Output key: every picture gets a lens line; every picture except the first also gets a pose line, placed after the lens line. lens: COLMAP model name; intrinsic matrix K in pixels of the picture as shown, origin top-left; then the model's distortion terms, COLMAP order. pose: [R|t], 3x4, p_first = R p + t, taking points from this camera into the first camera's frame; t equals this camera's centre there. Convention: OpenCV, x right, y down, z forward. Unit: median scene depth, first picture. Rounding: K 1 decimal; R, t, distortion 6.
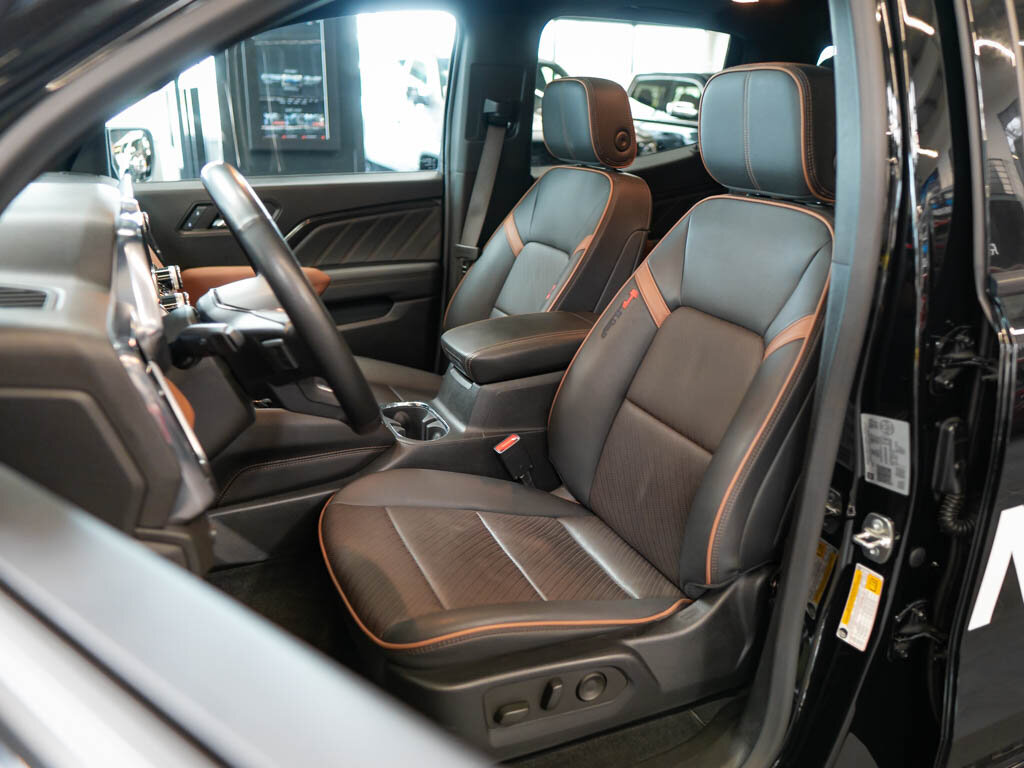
lens RADIAL K [[842.0, 0, 436.7], [0, 842.0, 382.6], [0, 0, 1]] dist [-0.003546, -0.000124]
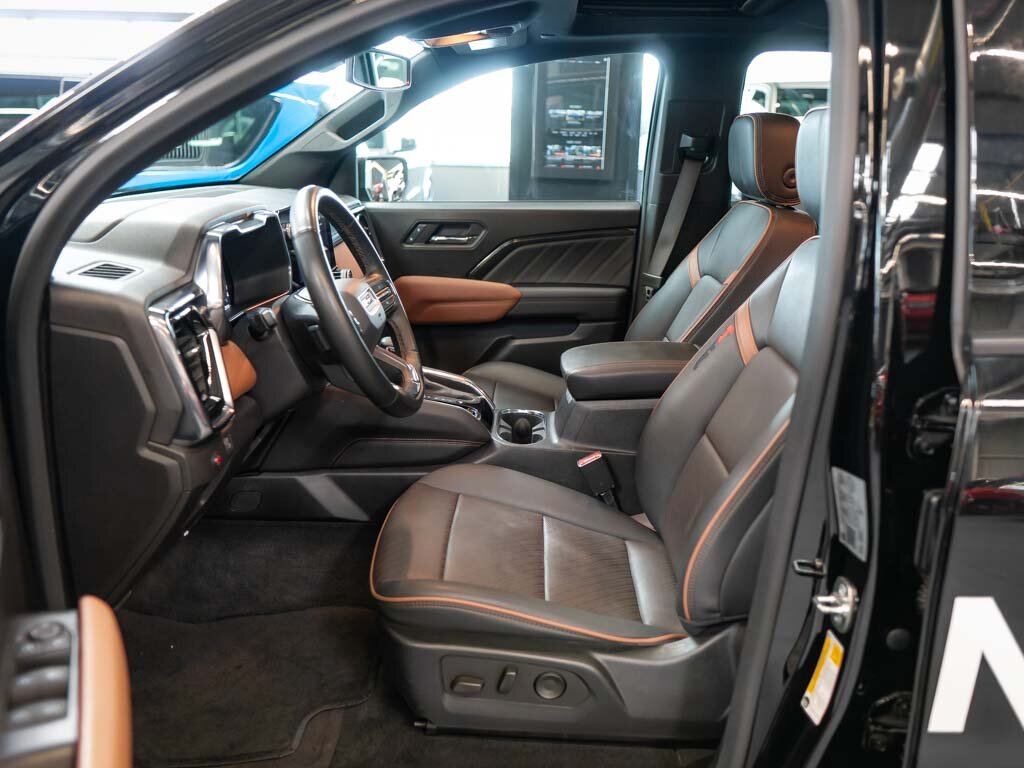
lens RADIAL K [[894.0, 0, 508.6], [0, 894.0, 361.0], [0, 0, 1]] dist [-0.002970, -0.000027]
pose [[0.893040, 0.113793, -0.435350, 0.453454], [-0.142898, 0.989133, -0.034585, 0.004420], [0.426684, 0.093097, 0.899597, -0.051308]]
